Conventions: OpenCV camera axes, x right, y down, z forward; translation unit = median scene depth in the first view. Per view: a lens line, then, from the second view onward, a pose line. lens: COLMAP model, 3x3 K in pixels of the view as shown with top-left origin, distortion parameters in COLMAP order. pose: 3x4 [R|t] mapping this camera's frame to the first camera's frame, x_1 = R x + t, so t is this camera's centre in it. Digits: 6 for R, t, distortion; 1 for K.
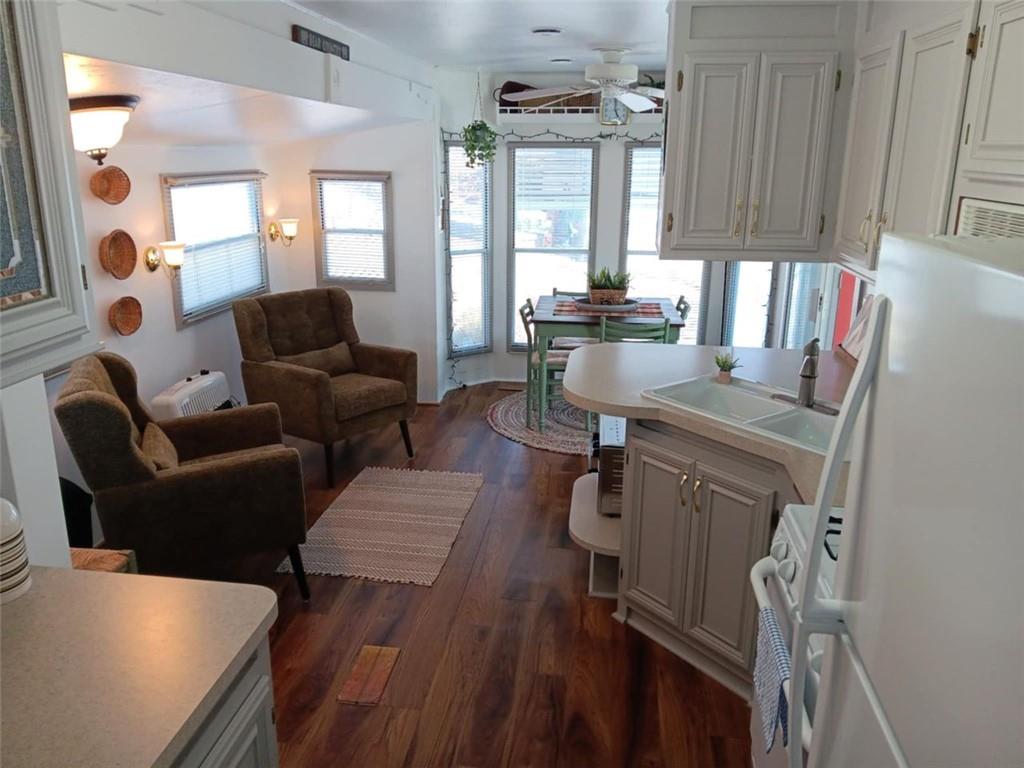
lens RADIAL K [[799.7, 0, 511.0], [0, 799.7, 389.7], [0, 0, 1]] dist [0.002729, -0.034671]
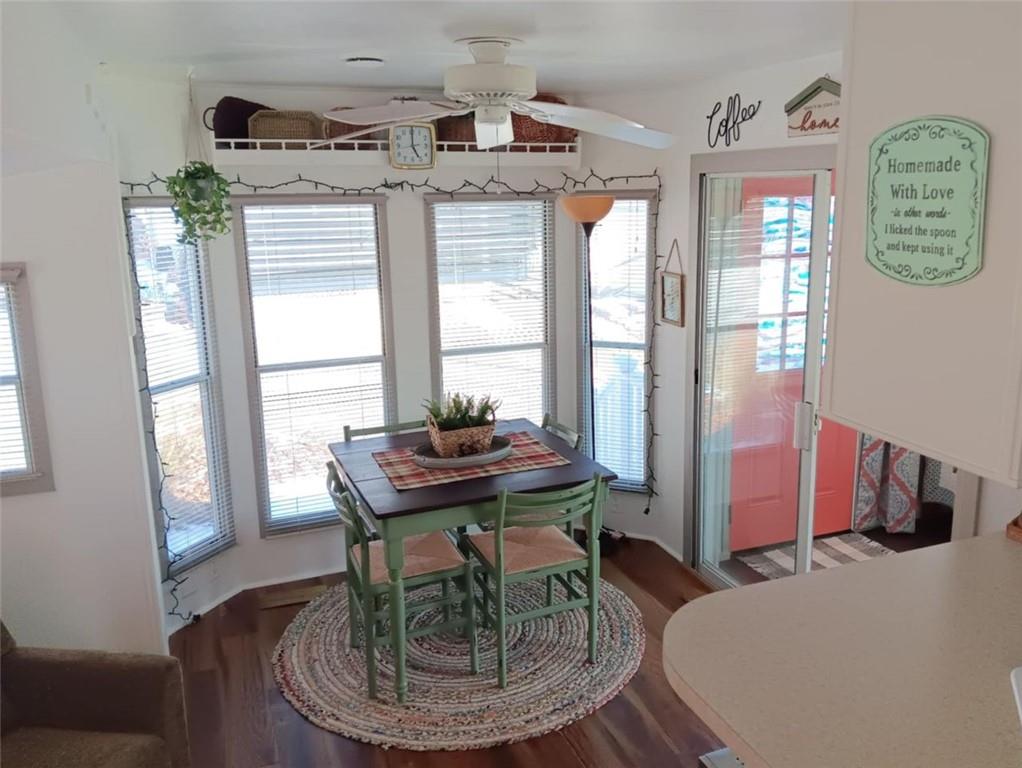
lens RADIAL K [[798.1, 0, 544.6], [0, 798.1, 337.9], [0, 0, 1]] dist [0.002729, -0.034671]
pose [[0.863221, -0.105258, 0.493731, -0.113802], [0.154956, 0.986055, -0.060703, -0.137914], [-0.480456, 0.128906, 0.867493, 0.398860]]
